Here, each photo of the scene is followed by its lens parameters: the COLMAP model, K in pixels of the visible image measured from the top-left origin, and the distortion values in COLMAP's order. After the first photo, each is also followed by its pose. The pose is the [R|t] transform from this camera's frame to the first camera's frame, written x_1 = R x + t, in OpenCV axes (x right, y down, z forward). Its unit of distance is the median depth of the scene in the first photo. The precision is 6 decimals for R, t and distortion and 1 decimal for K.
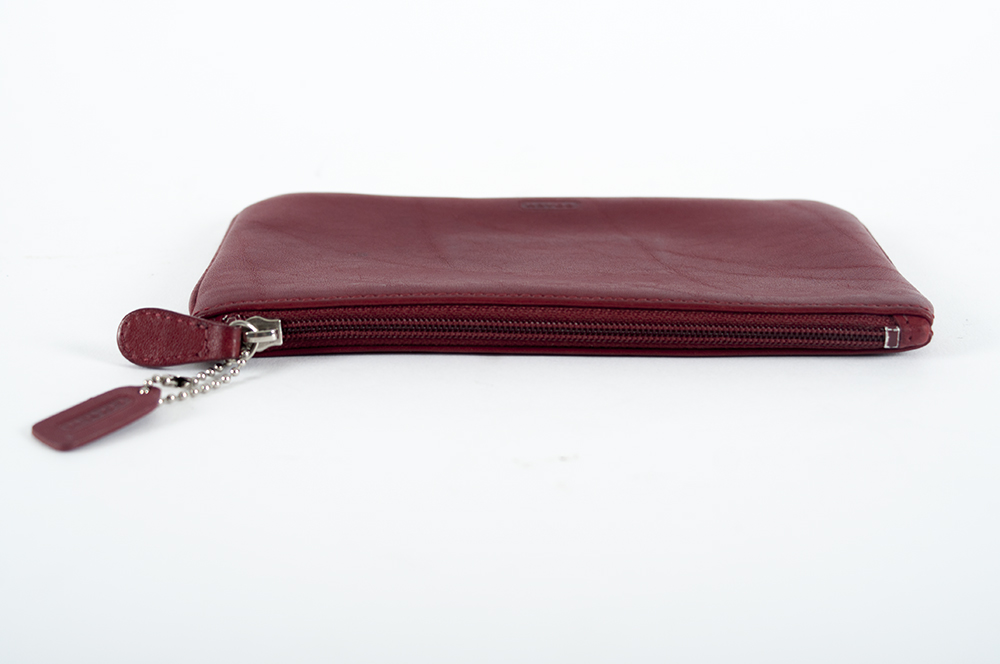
lens RADIAL K [[1690.1, 0, 499.4], [0, 1690.1, 333.9], [0, 0, 1]] dist [-0.226869, 0.000000]
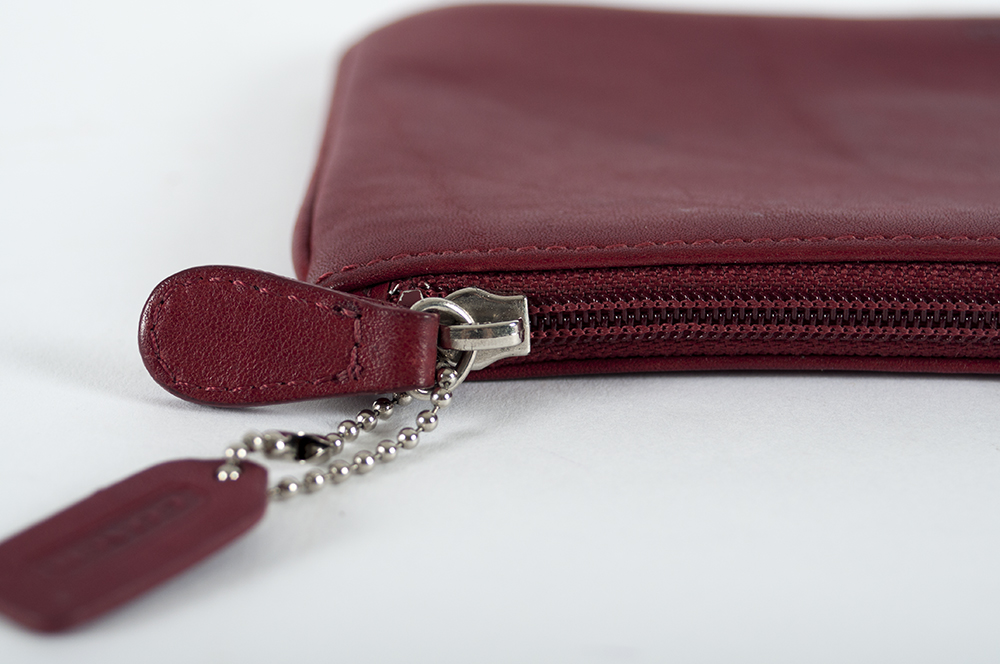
lens RADIAL K [[2956.3, 0, 500.6], [0, 2956.3, 331.1], [0, 0, 1]] dist [-0.007809, 0.000000]
pose [[0.999517, 0.007580, -0.030150, -0.113580], [-0.006797, 0.999640, 0.025972, -0.018779], [0.030336, -0.025754, 0.999208, 0.251445]]
